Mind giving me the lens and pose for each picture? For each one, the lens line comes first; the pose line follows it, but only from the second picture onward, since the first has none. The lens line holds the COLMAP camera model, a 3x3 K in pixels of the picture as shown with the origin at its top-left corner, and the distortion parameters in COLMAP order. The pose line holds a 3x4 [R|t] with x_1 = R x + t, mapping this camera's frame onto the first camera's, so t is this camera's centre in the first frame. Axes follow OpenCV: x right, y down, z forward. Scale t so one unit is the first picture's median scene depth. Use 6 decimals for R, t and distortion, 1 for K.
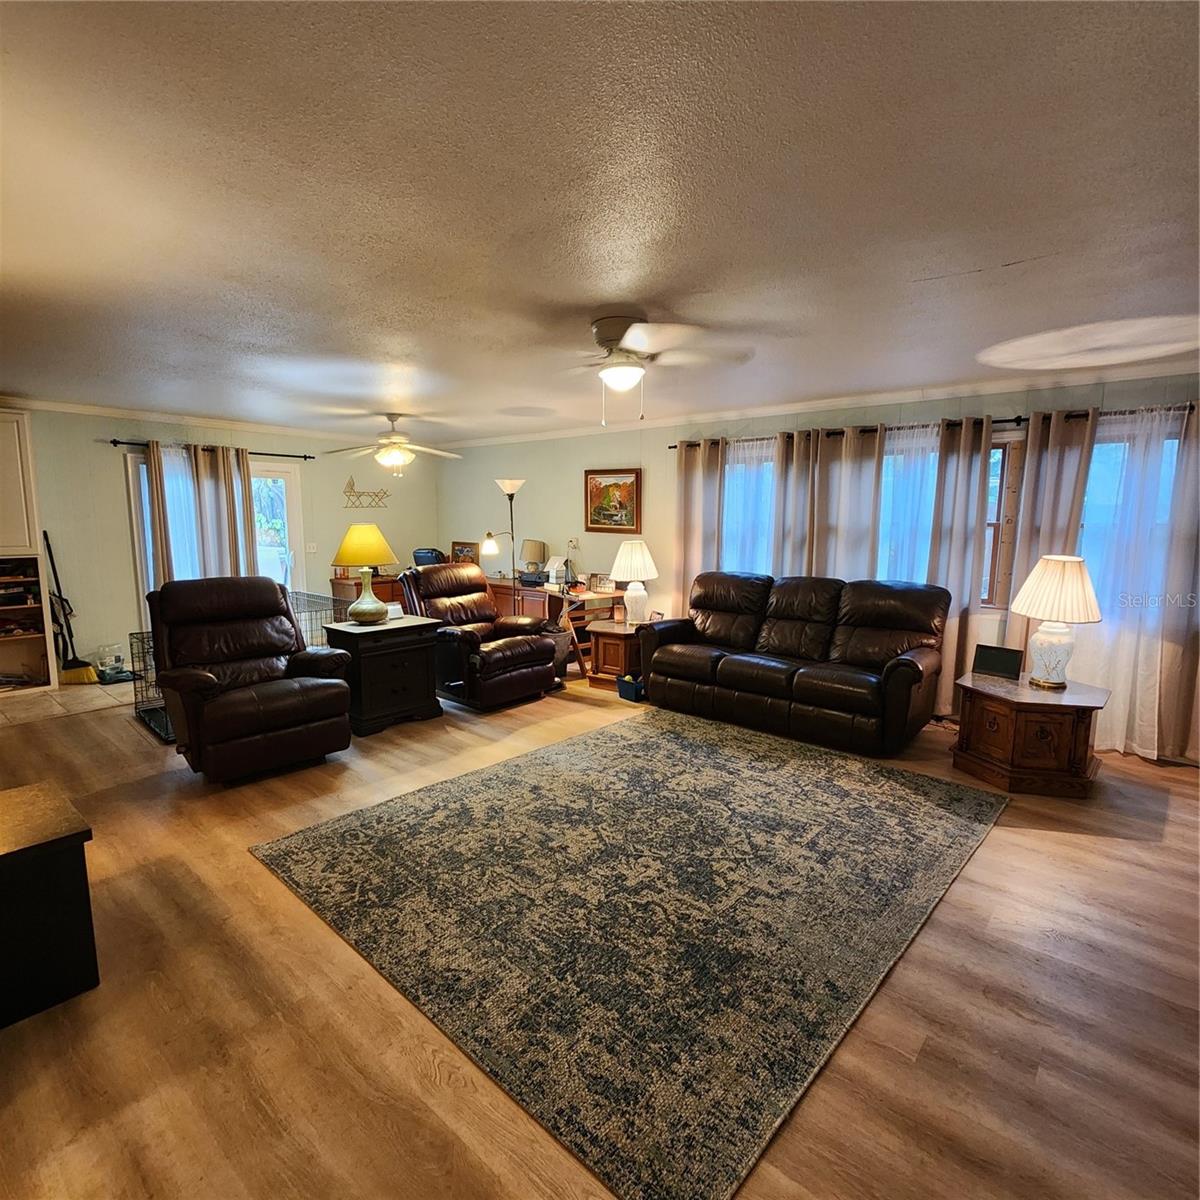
lens RADIAL K [[659.8, 0, 601.5], [0, 659.8, 606.8], [0, 0, 1]] dist [0.004031, -0.003622]
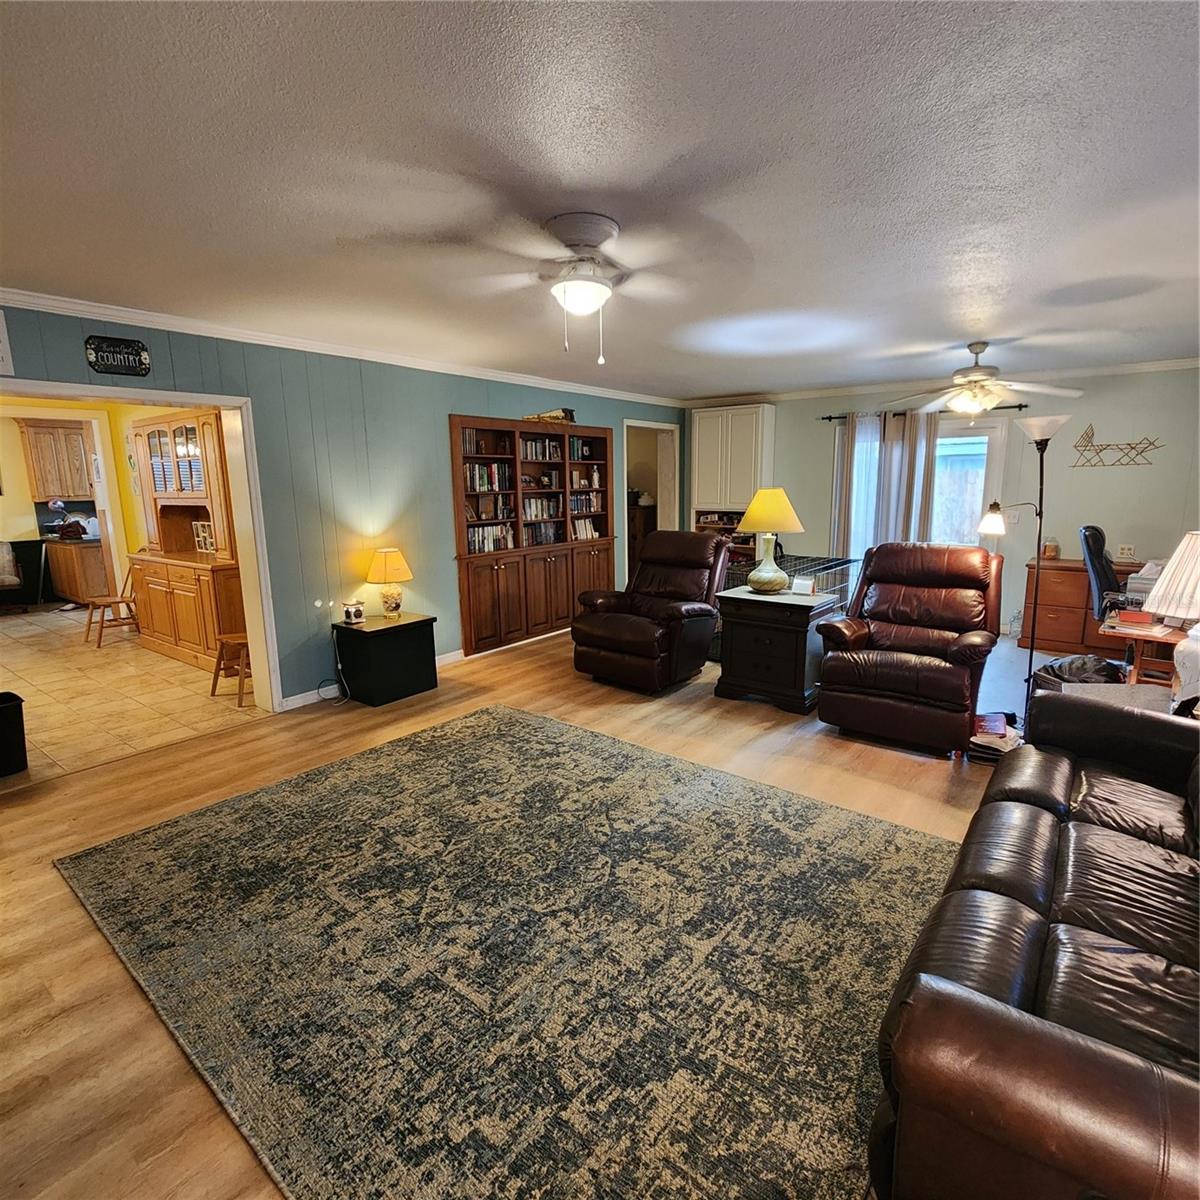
lens RADIAL K [[659.8, 0, 603.0], [0, 659.8, 600.5], [0, 0, 1]] dist [0.004031, -0.003622]
pose [[0.045720, 0.171648, -0.984097, 0.796023], [-0.126055, 0.978244, 0.164770, -0.124266], [0.990969, 0.116517, 0.066362, 0.947936]]
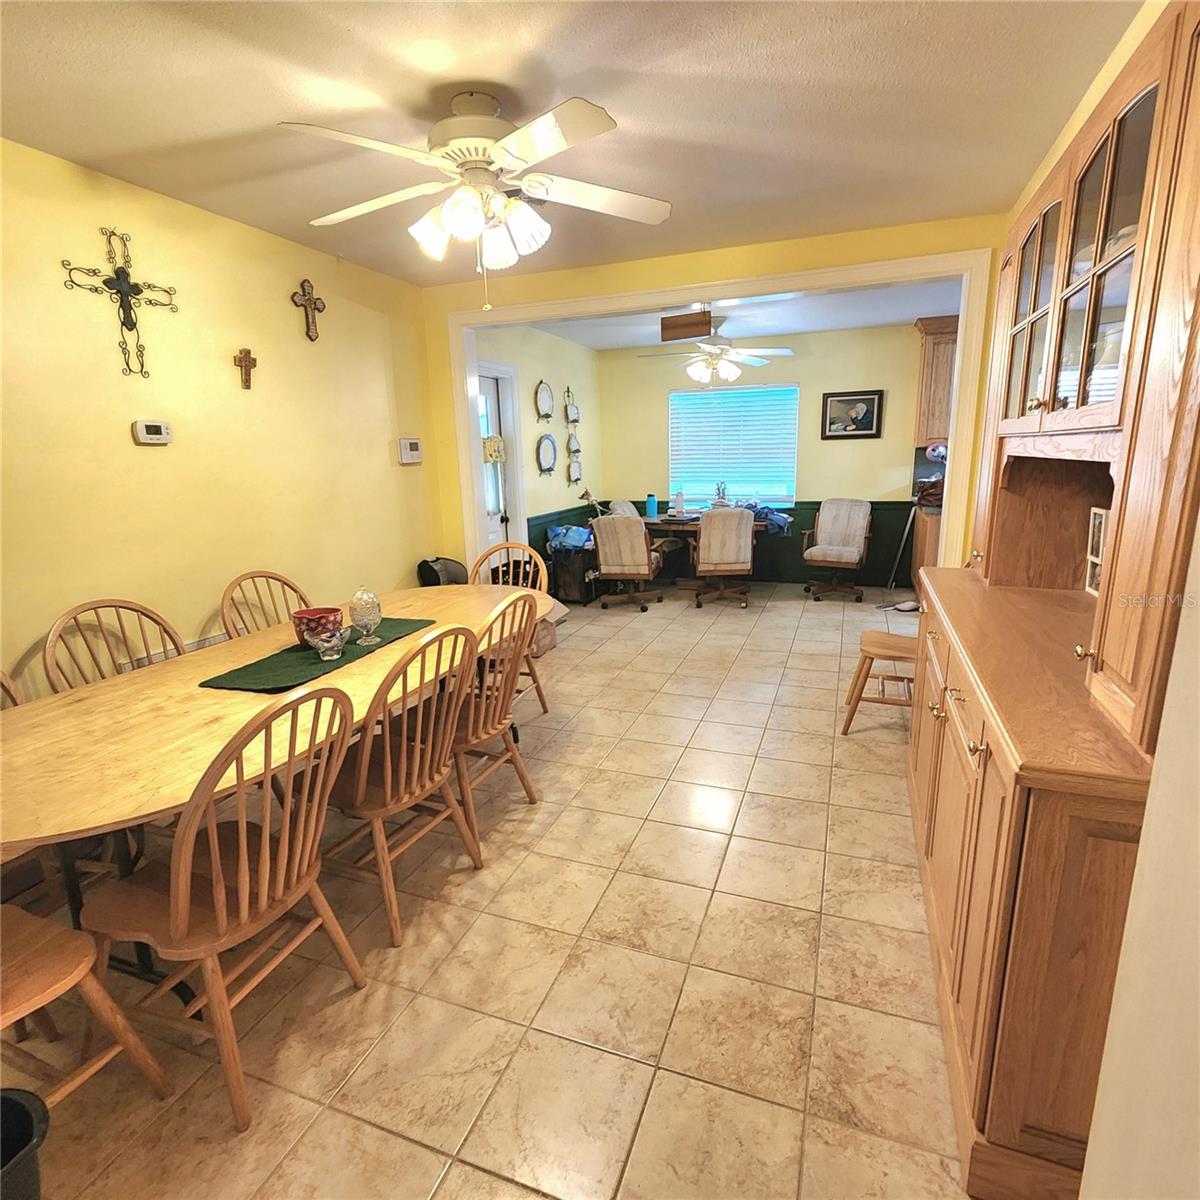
lens RADIAL K [[659.8, 0, 597.9], [0, 659.8, 600.6], [0, 0, 1]] dist [0.004031, -0.003622]
pose [[-0.942970, 0.089752, -0.320549, -0.441830], [-0.029876, 0.936260, 0.350035, -0.013618], [0.331534, 0.339649, -0.880184, 0.341600]]
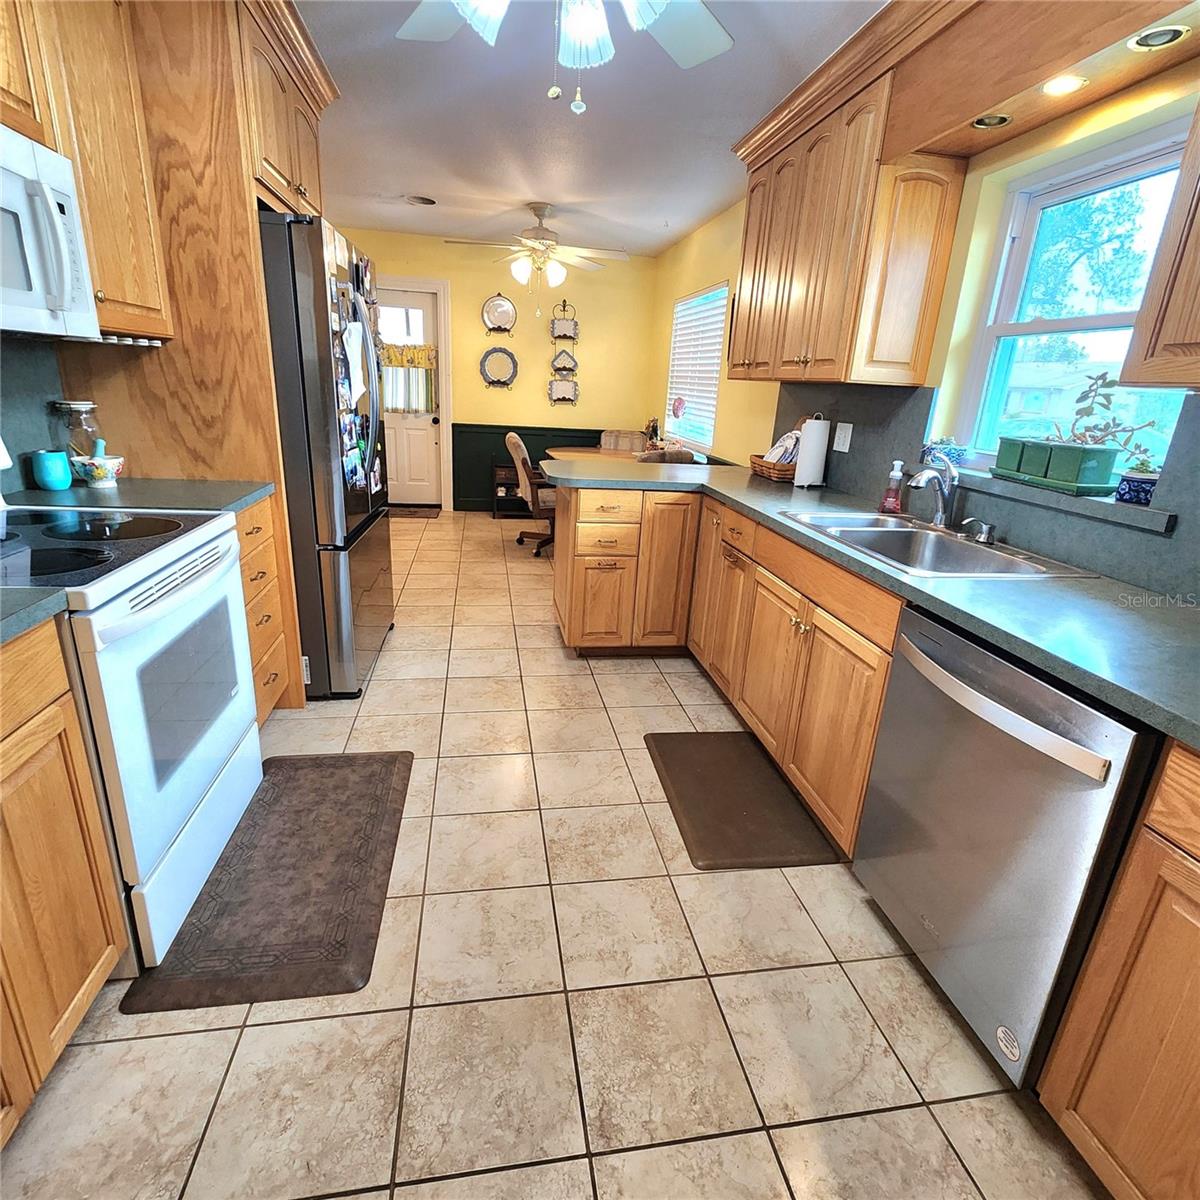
lens RADIAL K [[659.8, 0, 601.4], [0, 659.8, 597.1], [0, 0, 1]] dist [0.004031, -0.003622]
pose [[-0.763569, -0.255881, 0.592863, -2.377850], [0.026768, 0.904802, 0.424989, 0.043407], [-0.645171, 0.340379, -0.684030, -0.082768]]
